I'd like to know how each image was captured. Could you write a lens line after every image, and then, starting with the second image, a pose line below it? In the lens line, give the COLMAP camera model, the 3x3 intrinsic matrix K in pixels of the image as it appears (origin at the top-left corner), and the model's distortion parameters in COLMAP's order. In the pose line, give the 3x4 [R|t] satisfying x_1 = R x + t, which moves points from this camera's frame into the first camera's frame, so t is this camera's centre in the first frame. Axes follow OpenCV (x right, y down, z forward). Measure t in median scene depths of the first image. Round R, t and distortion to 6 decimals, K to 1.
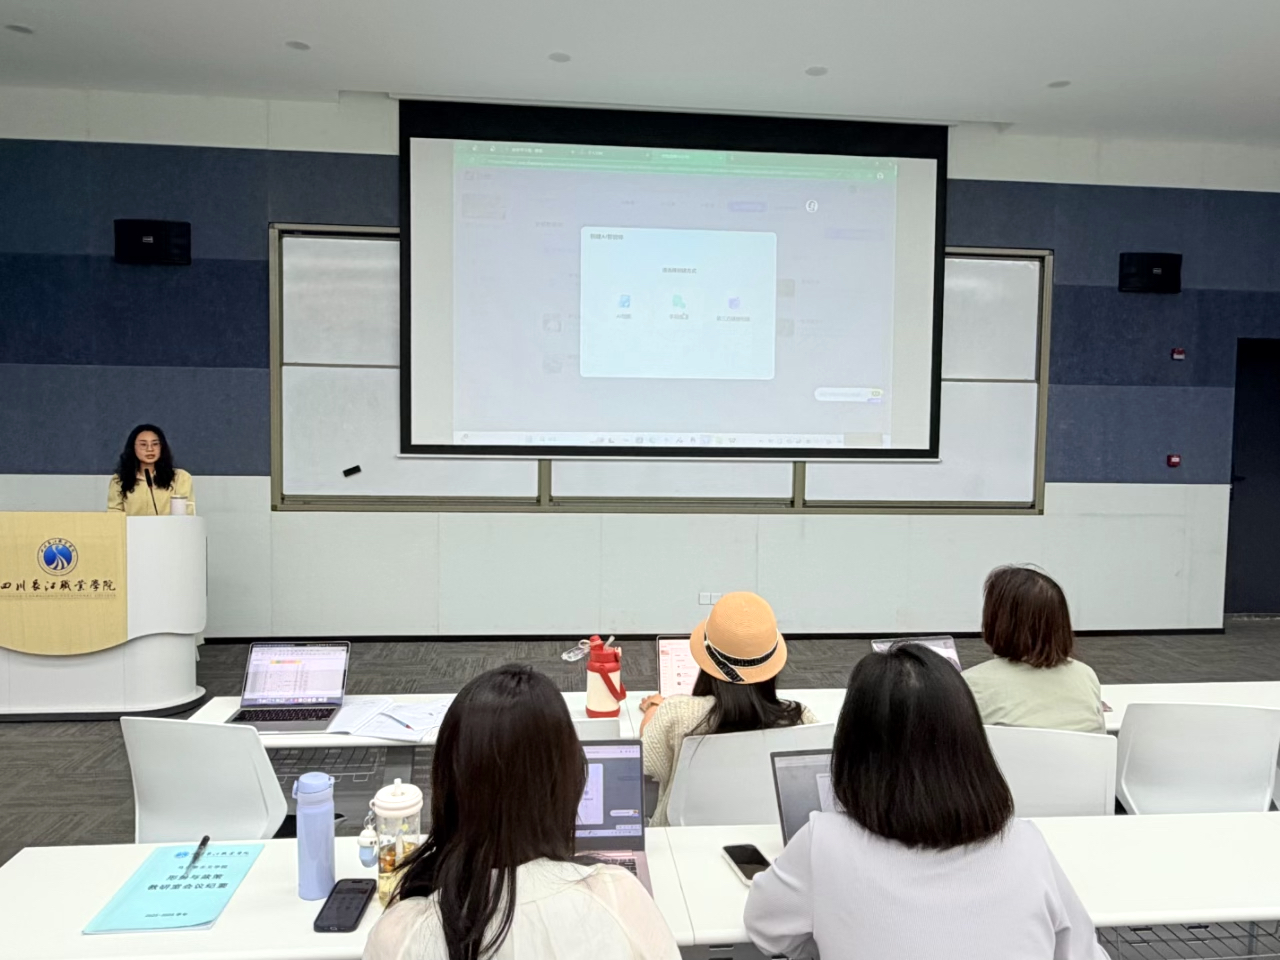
lens RADIAL K [[898.5, 0, 631.1], [0, 898.5, 477.9], [0, 0, 1]] dist [-0.001688, 0.003490]
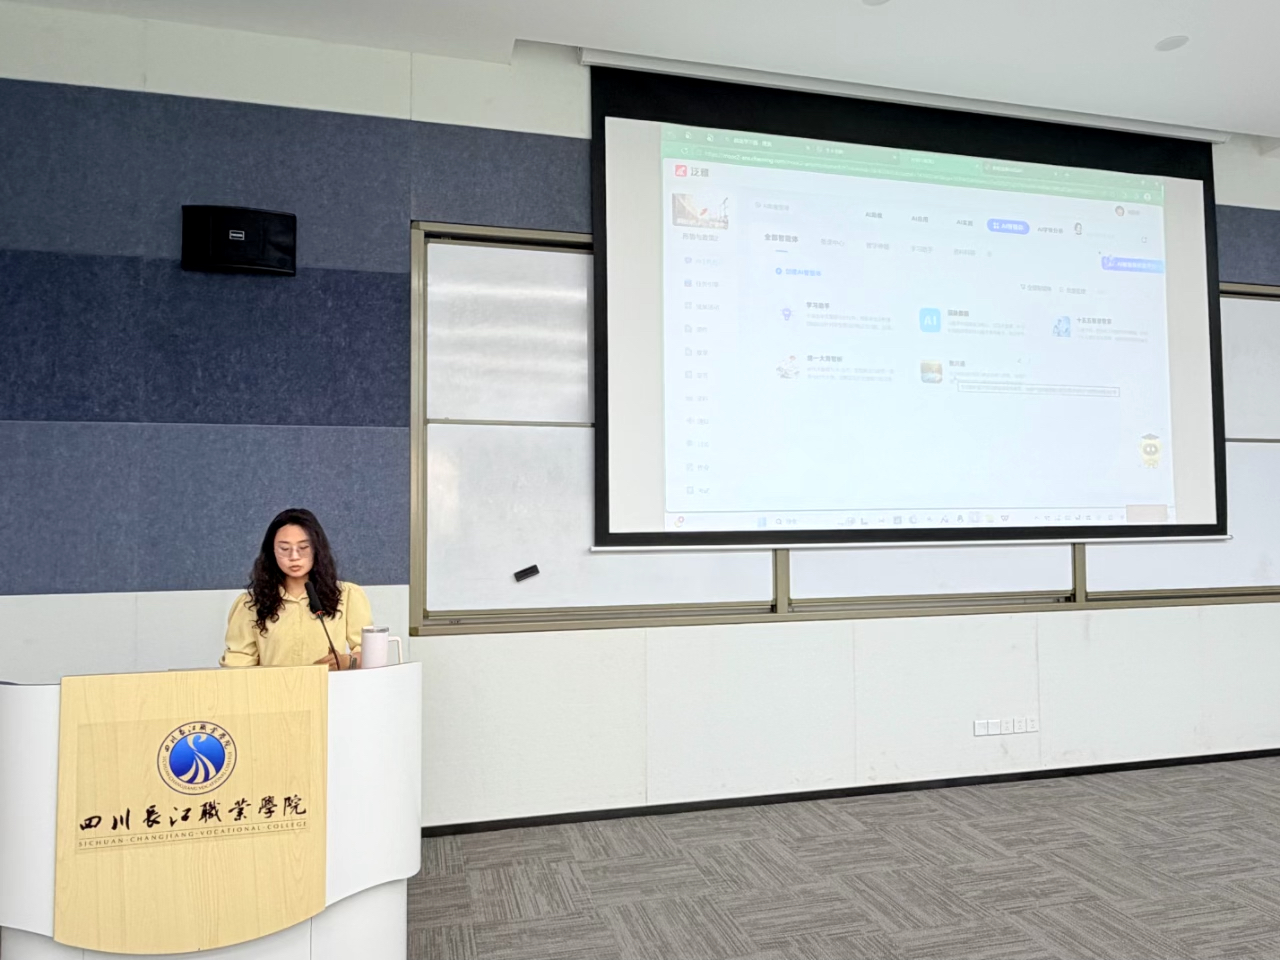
lens RADIAL K [[868.2, 0, 645.0], [0, 868.2, 484.5], [0, 0, 1]] dist [0.001295, -0.003451]
pose [[0.987746, -0.015340, 0.155313, -0.327298], [0.030201, 0.995135, -0.093782, -0.010227], [-0.153118, 0.097323, 0.983404, 0.322078]]
